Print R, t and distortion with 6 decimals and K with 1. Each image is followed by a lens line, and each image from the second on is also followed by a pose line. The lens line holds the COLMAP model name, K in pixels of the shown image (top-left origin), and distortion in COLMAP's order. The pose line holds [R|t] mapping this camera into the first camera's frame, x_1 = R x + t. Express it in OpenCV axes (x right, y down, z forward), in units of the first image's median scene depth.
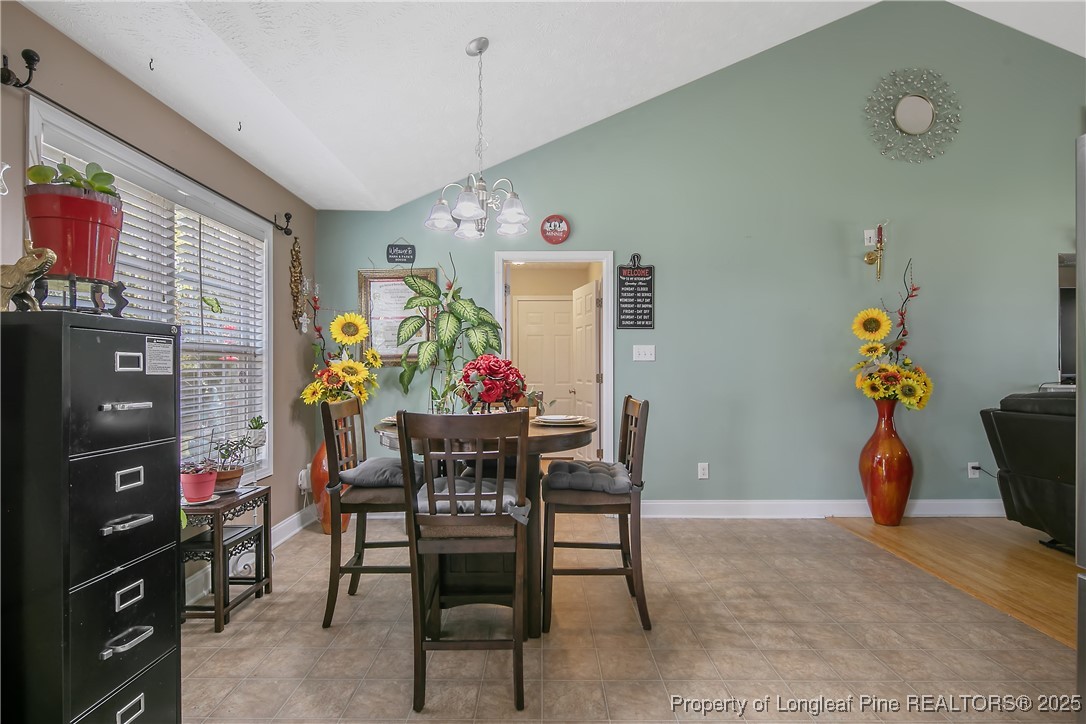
lens RADIAL K [[525.7, 0, 541.7], [0, 525.7, 366.2], [0, 0, 1]] dist [0.004387, -0.005339]
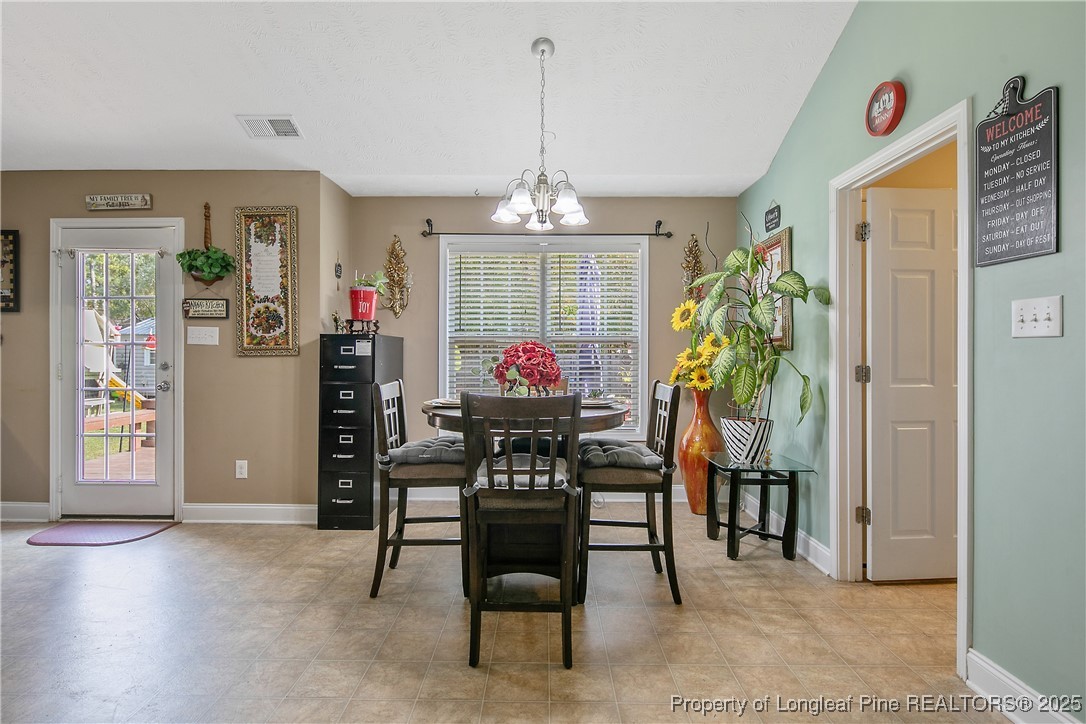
lens RADIAL K [[525.7, 0, 533.2], [0, 525.7, 352.7], [0, 0, 1]] dist [0.004387, -0.005339]
pose [[-0.003734, 0.000669, -0.999993, 0.592460], [0.000823, 0.999999, 0.000666, 0.000708], [0.999993, -0.000821, -0.003734, 0.626411]]
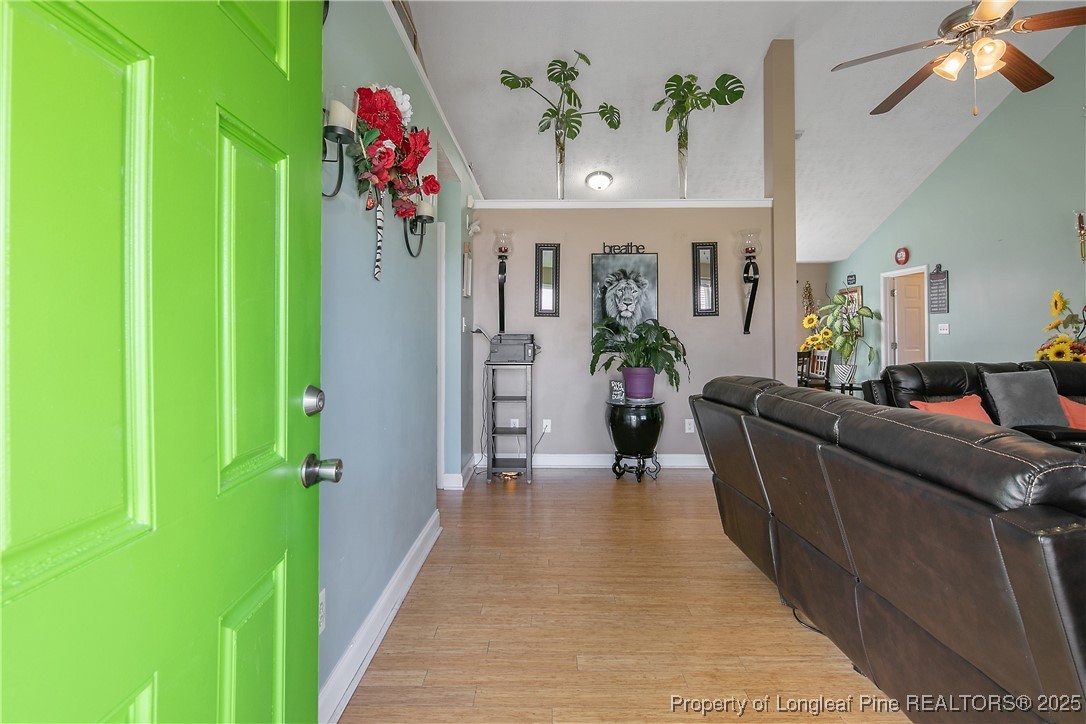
lens RADIAL K [[525.7, 0, 527.4], [0, 525.7, 325.5], [0, 0, 1]] dist [0.004387, -0.005339]
pose [[-0.019769, -0.021053, -0.999583, 1.734644], [0.003195, 0.999772, -0.021120, -0.006983], [0.999799, -0.003612, -0.019697, -0.167530]]
